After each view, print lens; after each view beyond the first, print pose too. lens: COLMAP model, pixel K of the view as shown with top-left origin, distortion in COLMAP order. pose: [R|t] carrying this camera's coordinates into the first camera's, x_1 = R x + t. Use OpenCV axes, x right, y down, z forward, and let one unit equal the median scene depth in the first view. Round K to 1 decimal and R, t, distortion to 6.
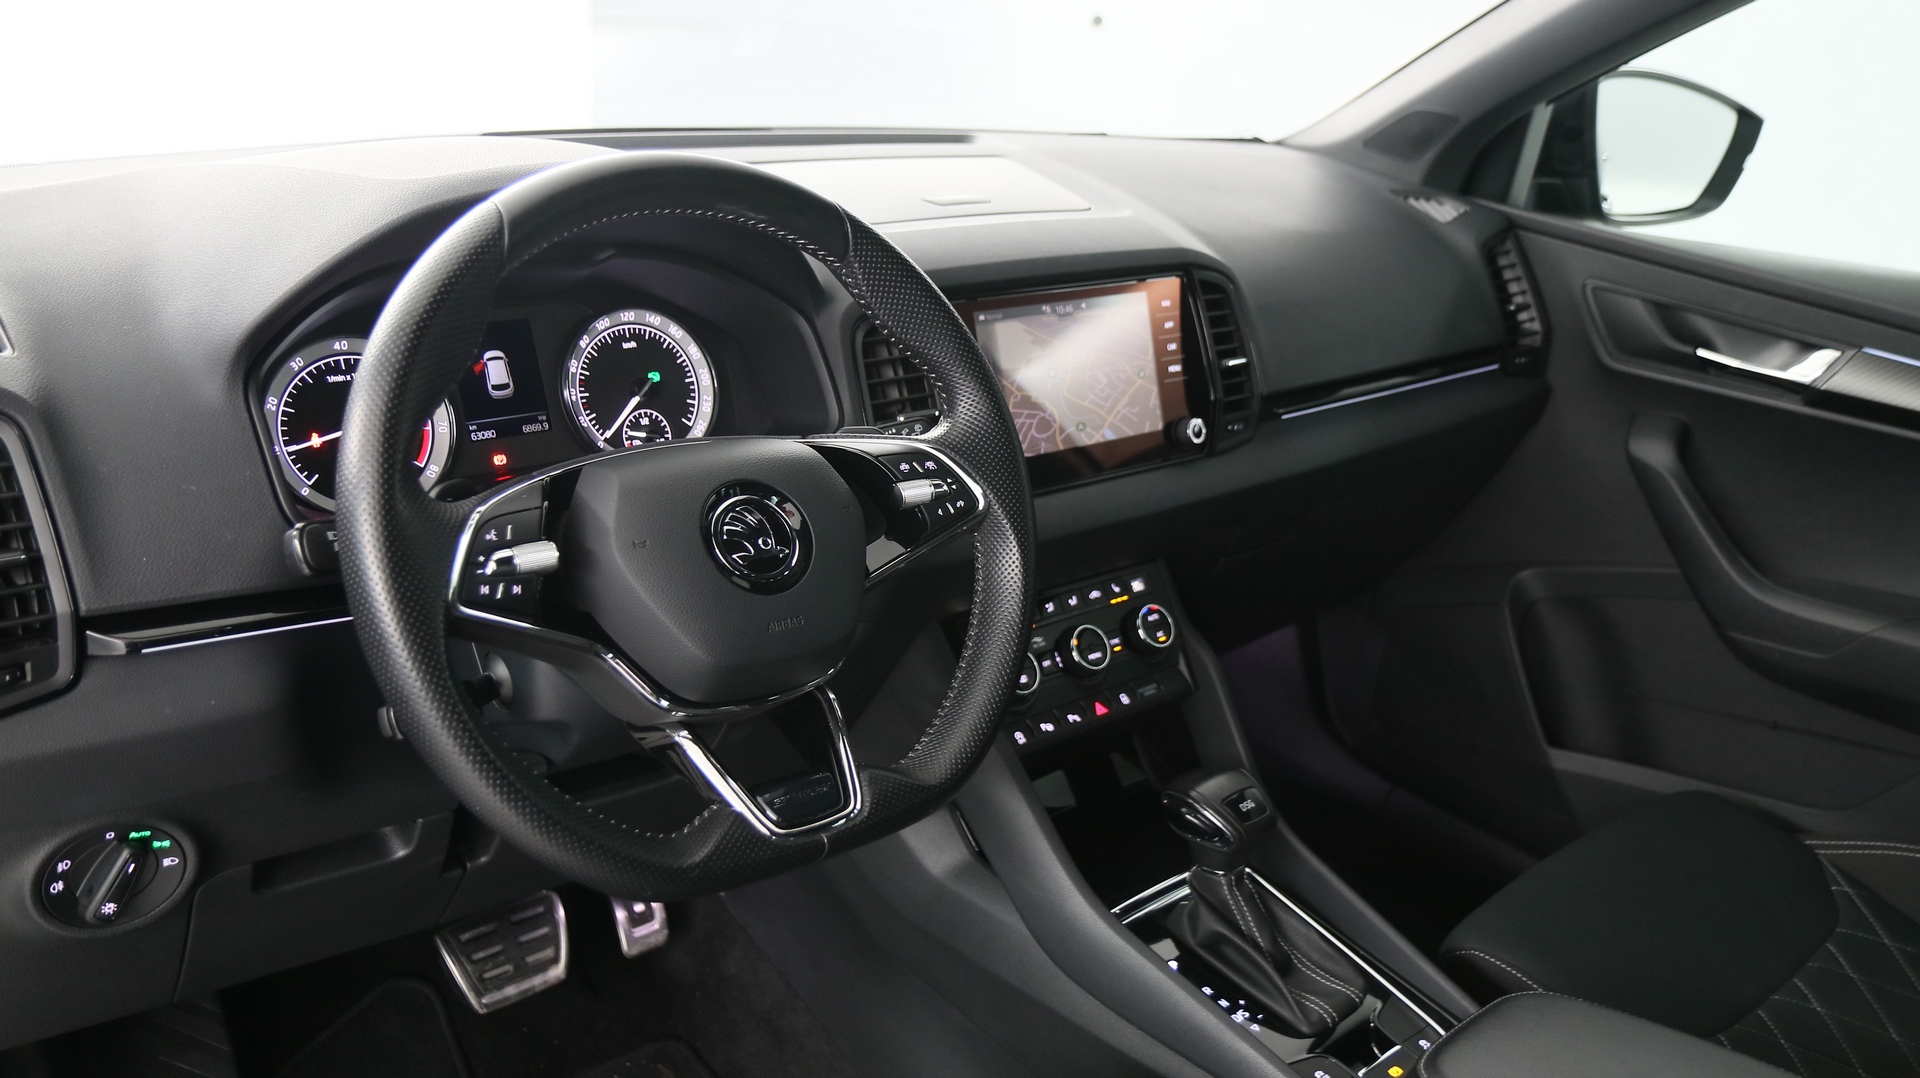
lens RADIAL K [[1533.6, 0, 960.0], [0, 1533.6, 539.0], [0, 0, 1]] dist [-0.026836, 0.001562]
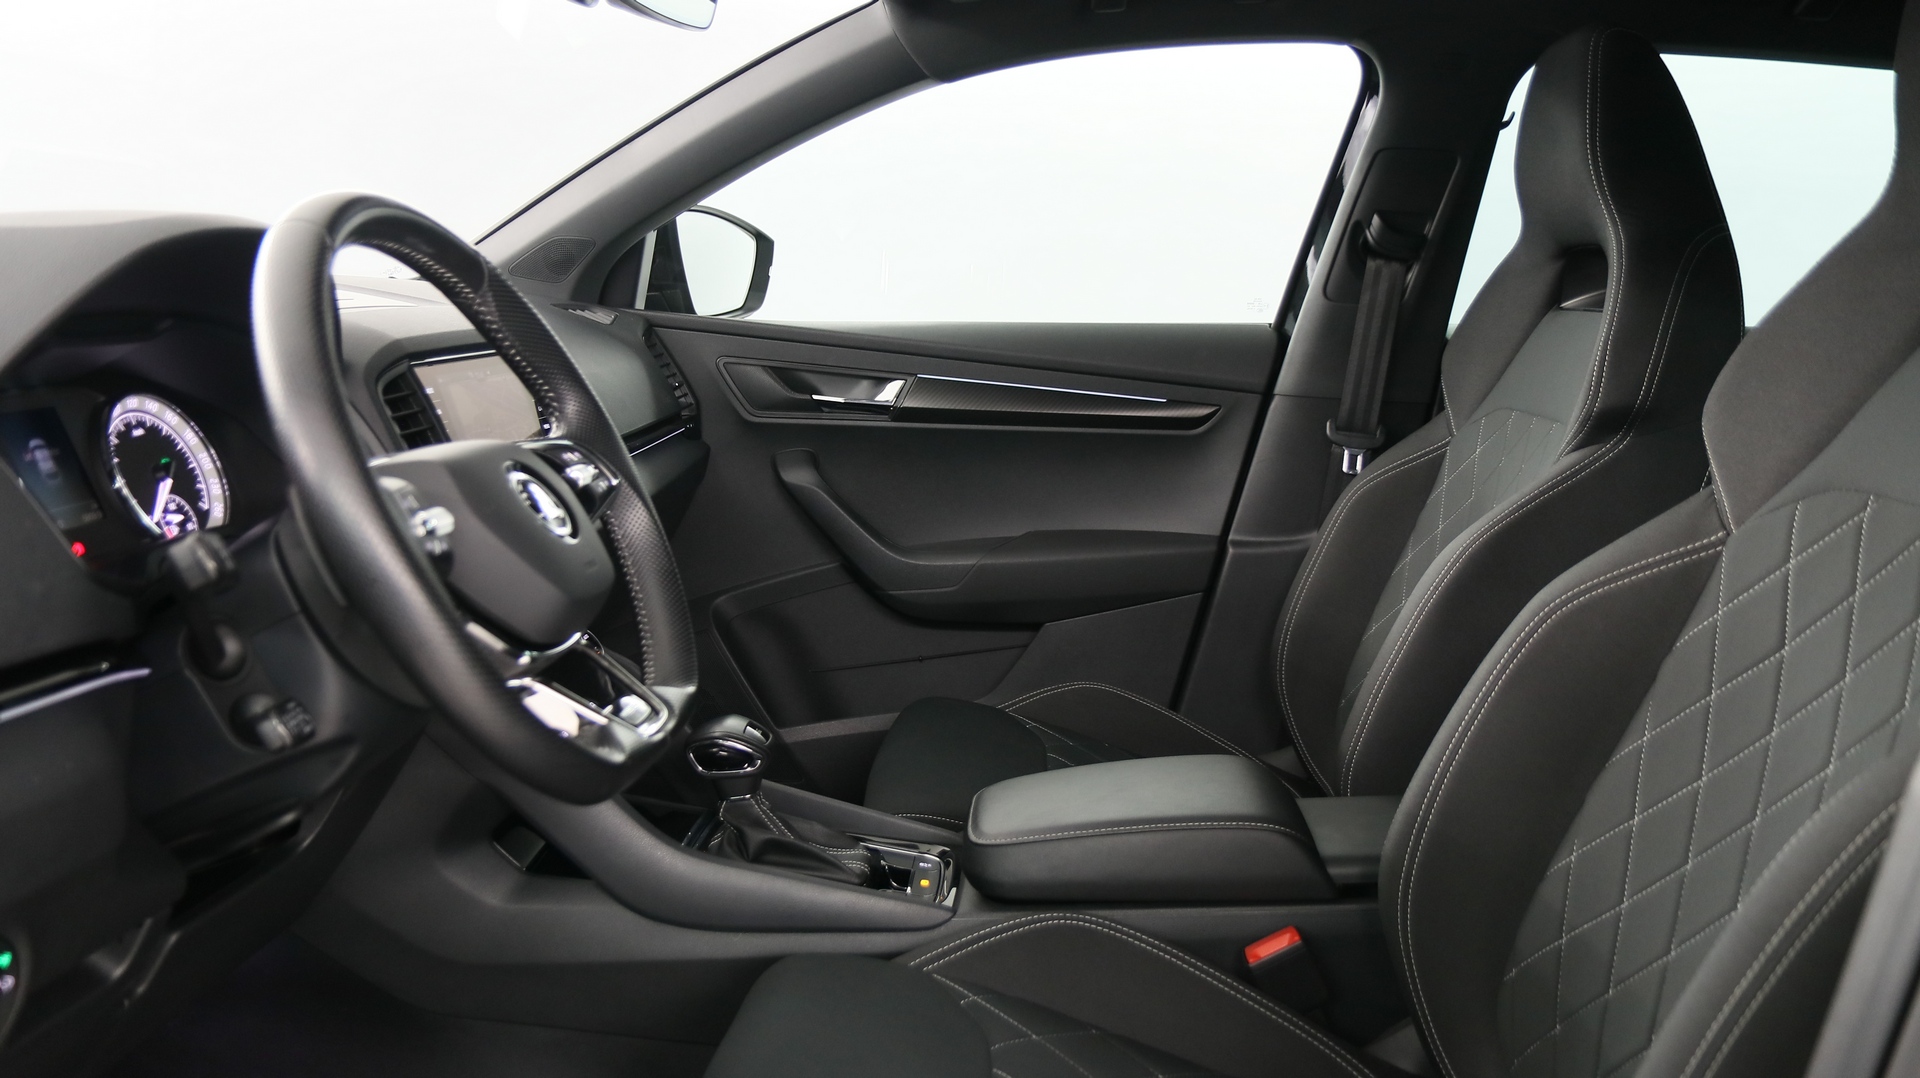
lens RADIAL K [[1533.6, 0, 960.0], [0, 1533.6, 539.0], [0, 0, 1]] dist [-0.026836, 0.001562]
pose [[0.683187, -0.163104, 0.711795, -0.479177], [0.271141, 0.961713, -0.039872, 0.101270], [-0.678040, 0.220237, 0.701254, -0.012655]]
